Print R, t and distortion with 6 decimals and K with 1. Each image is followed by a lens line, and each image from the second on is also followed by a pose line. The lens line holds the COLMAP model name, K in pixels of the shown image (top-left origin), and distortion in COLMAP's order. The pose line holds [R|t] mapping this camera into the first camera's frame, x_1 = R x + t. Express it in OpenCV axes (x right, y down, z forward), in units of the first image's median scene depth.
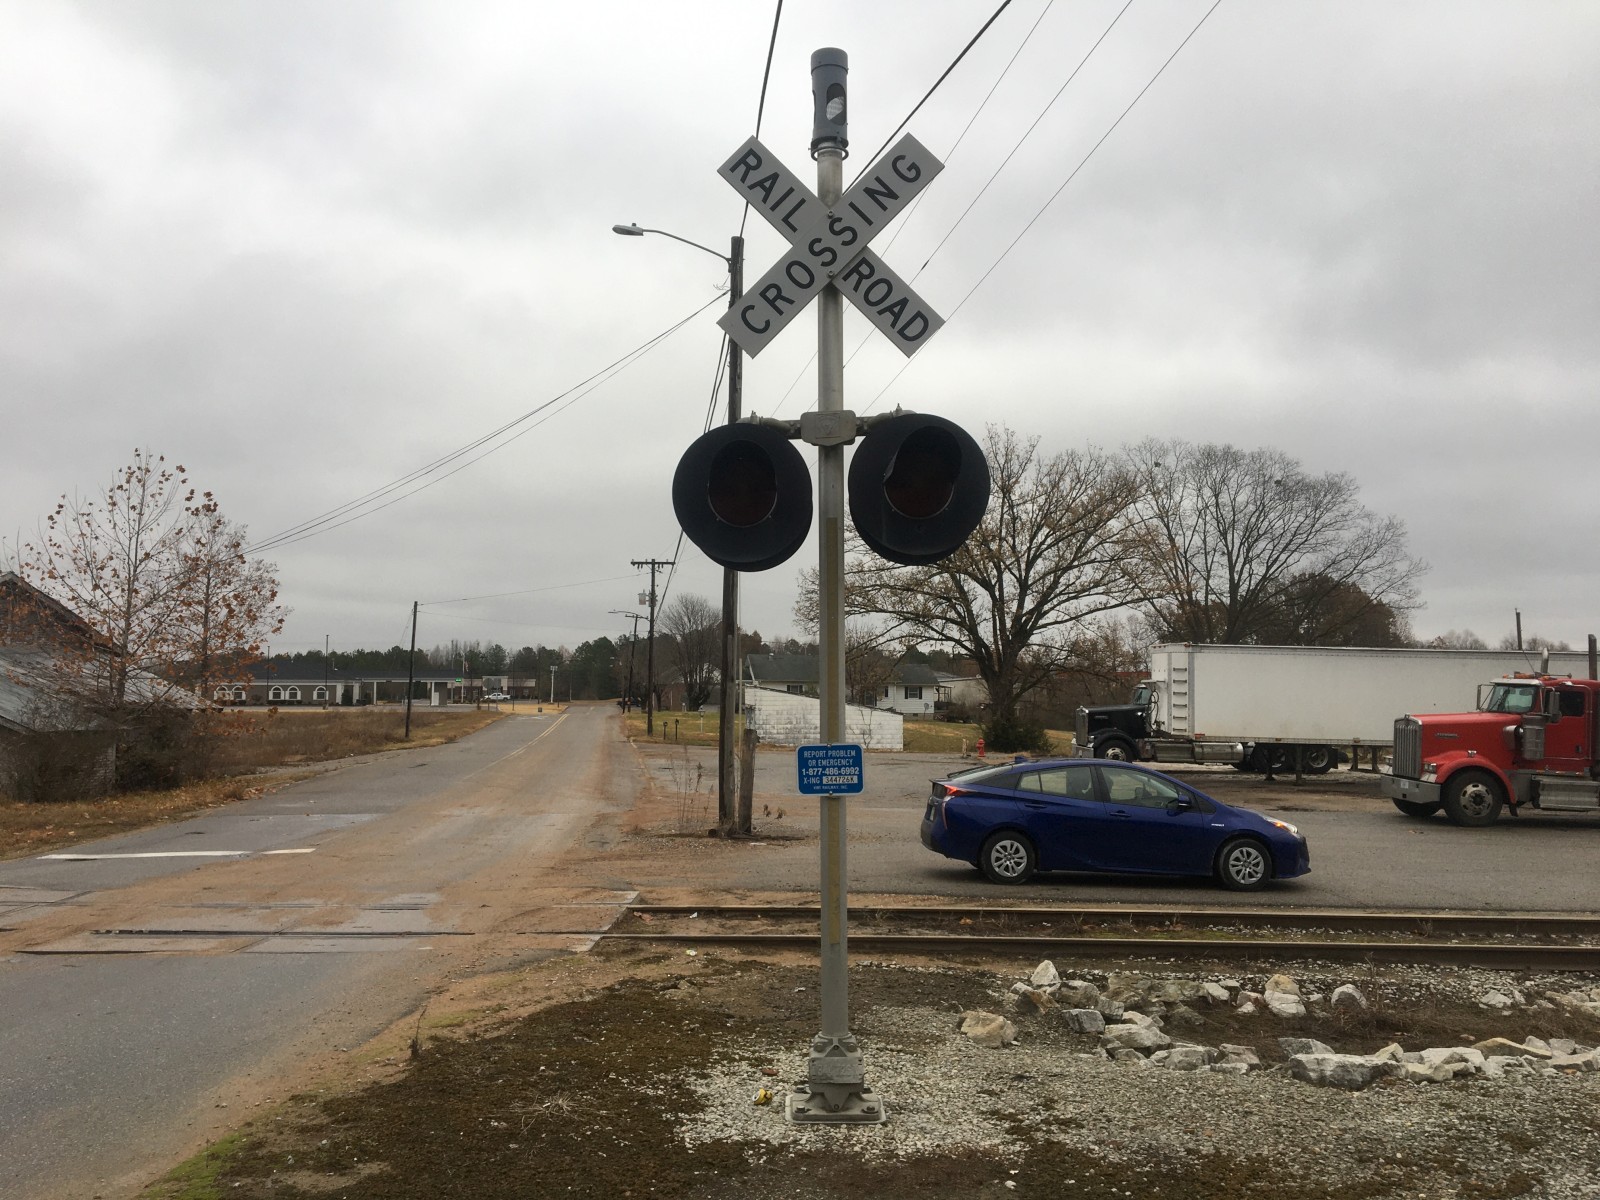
lens RADIAL K [[1363.7, 0, 800.0], [0, 1363.7, 600.0], [0, 0, 1]] dist [0.108885, -0.213152]
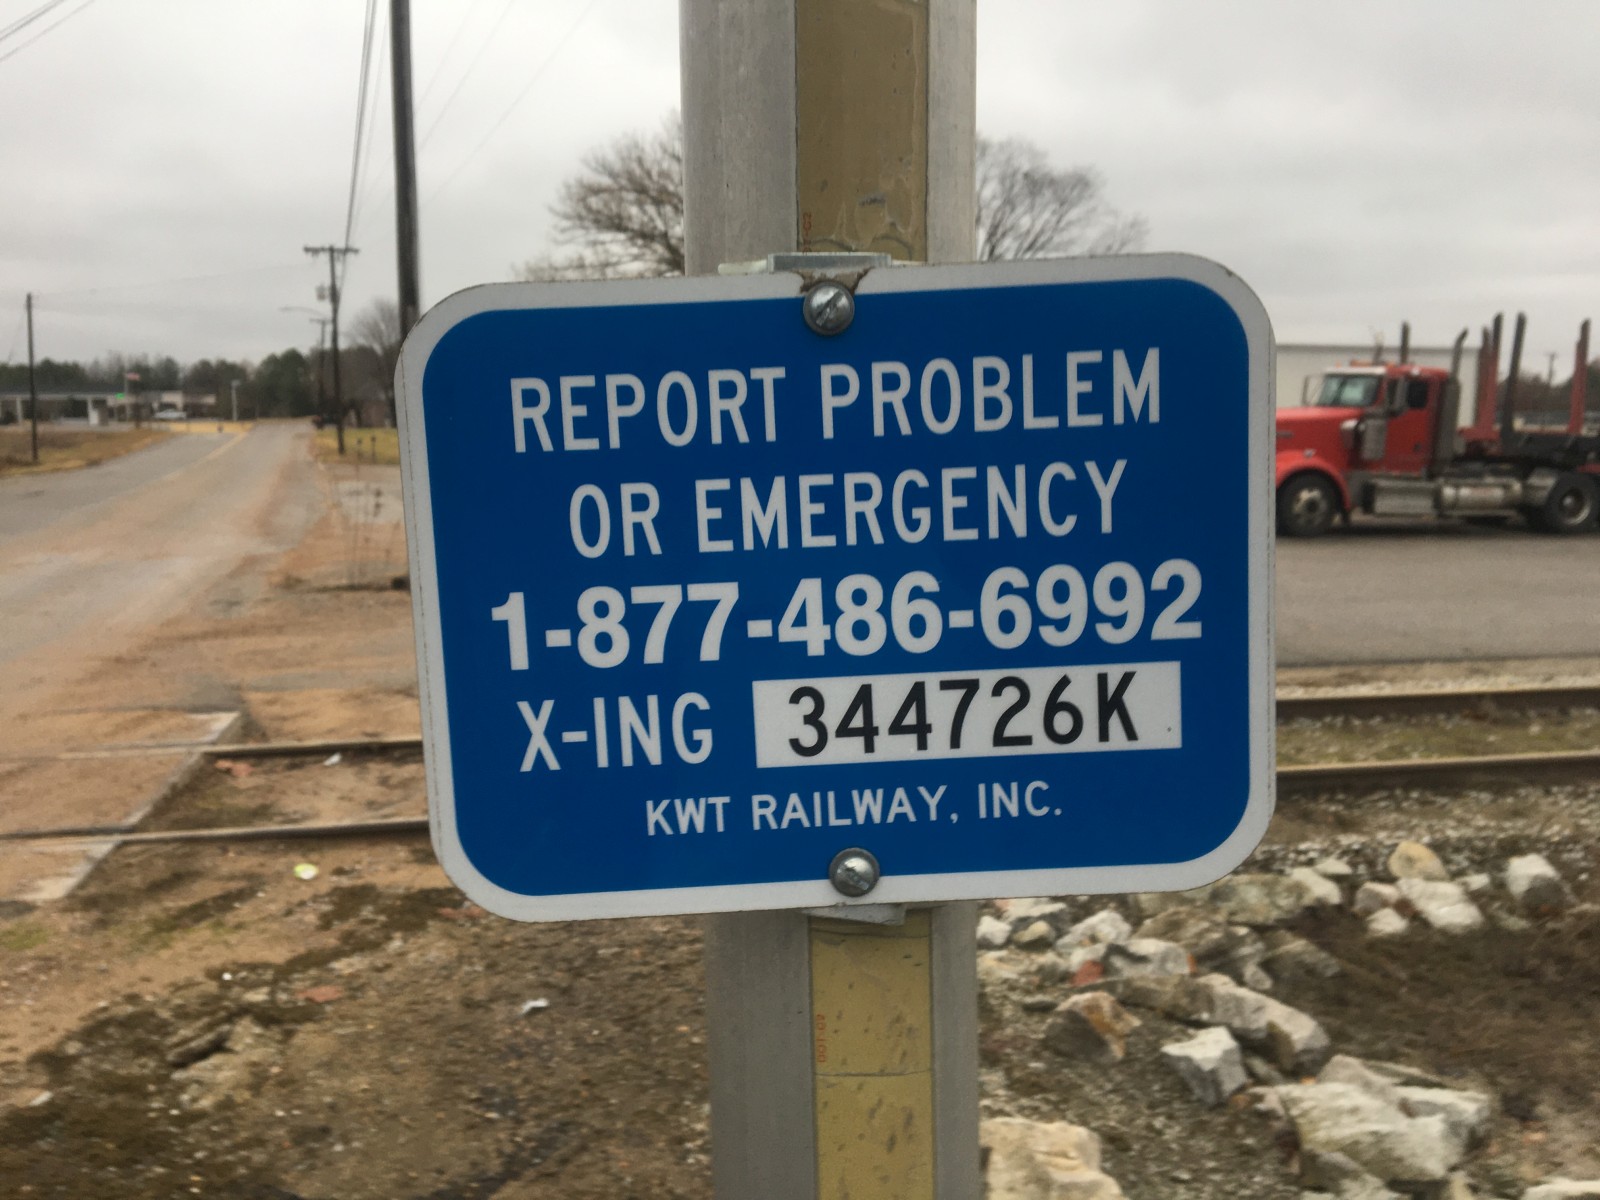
lens RADIAL K [[1339.3, 0, 800.0], [0, 1339.3, 600.0], [0, 0, 1]] dist [0.106559, -0.140092]
pose [[0.979283, -0.038635, 0.198777, 0.001559], [-0.003073, 0.978682, 0.205358, 0.045579], [-0.202474, -0.201714, 0.958288, 0.390221]]
